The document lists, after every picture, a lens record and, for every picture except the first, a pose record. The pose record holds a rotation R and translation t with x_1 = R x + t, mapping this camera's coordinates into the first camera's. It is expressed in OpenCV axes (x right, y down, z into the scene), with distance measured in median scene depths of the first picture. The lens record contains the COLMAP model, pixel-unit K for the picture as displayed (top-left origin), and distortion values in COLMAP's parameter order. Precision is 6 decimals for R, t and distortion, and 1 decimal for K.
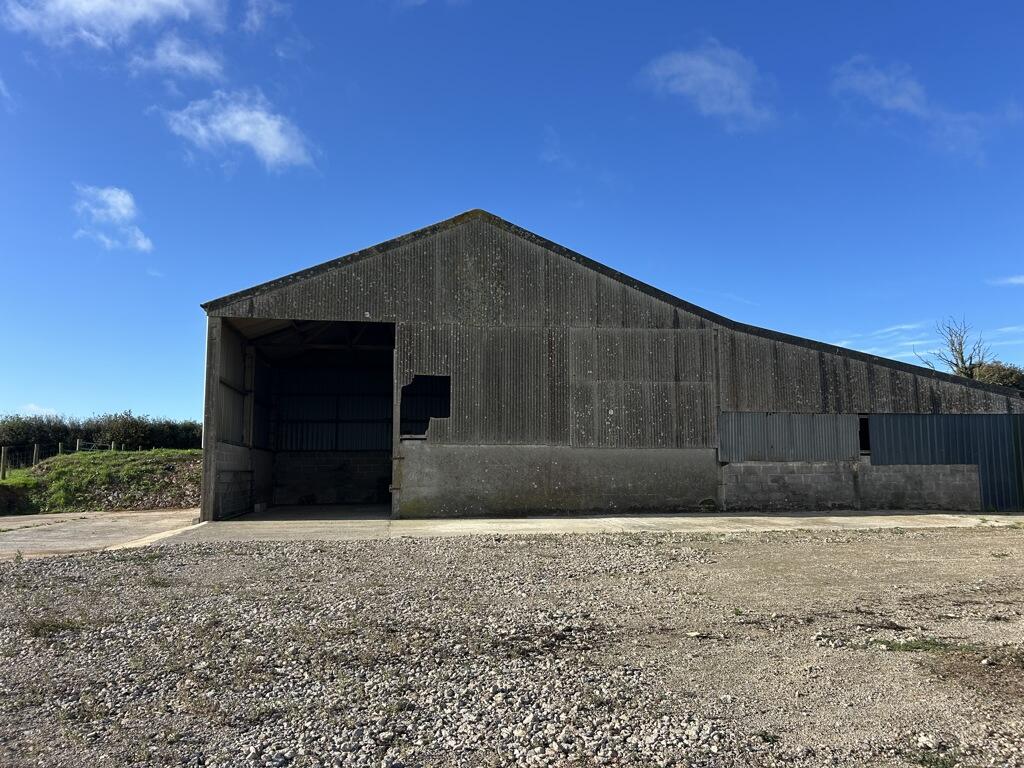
lens RADIAL K [[743.9, 0, 512.0], [0, 743.9, 384.0], [0, 0, 1]] dist [0.102762, -0.139198]
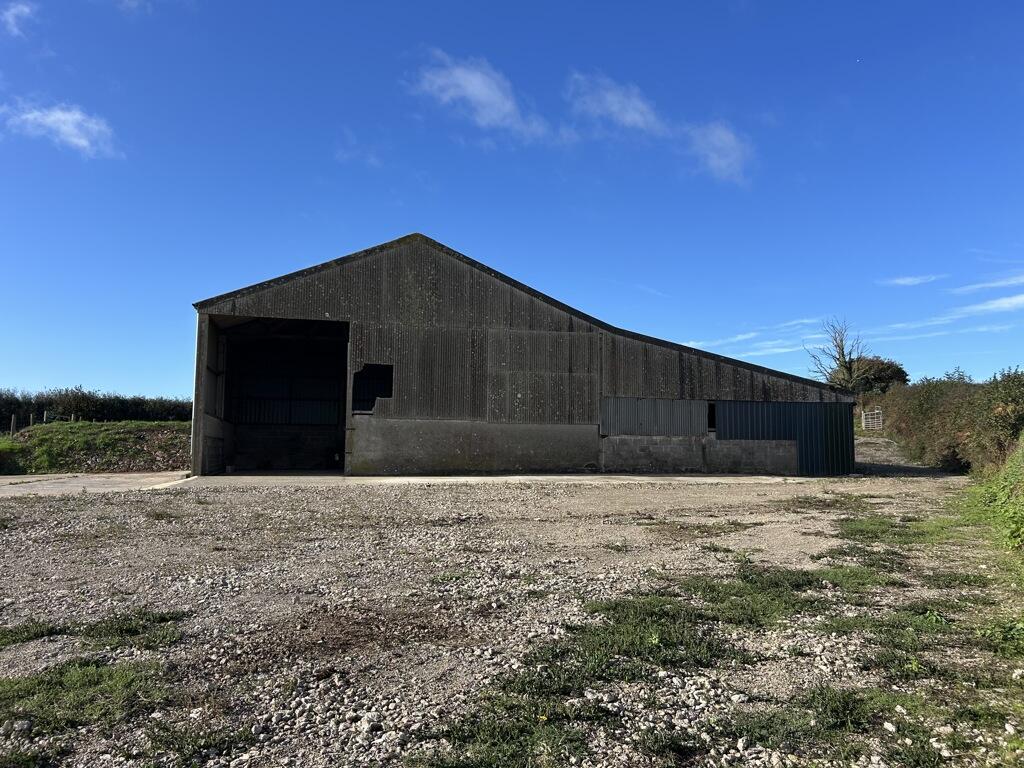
lens RADIAL K [[743.9, 0, 512.0], [0, 743.9, 384.0], [0, 0, 1]] dist [0.102762, -0.139198]
pose [[0.995765, 0.019543, 0.089839, 0.004937], [-0.021702, 0.999497, 0.023113, -0.011619], [-0.089342, -0.024965, 0.995688, -0.273574]]
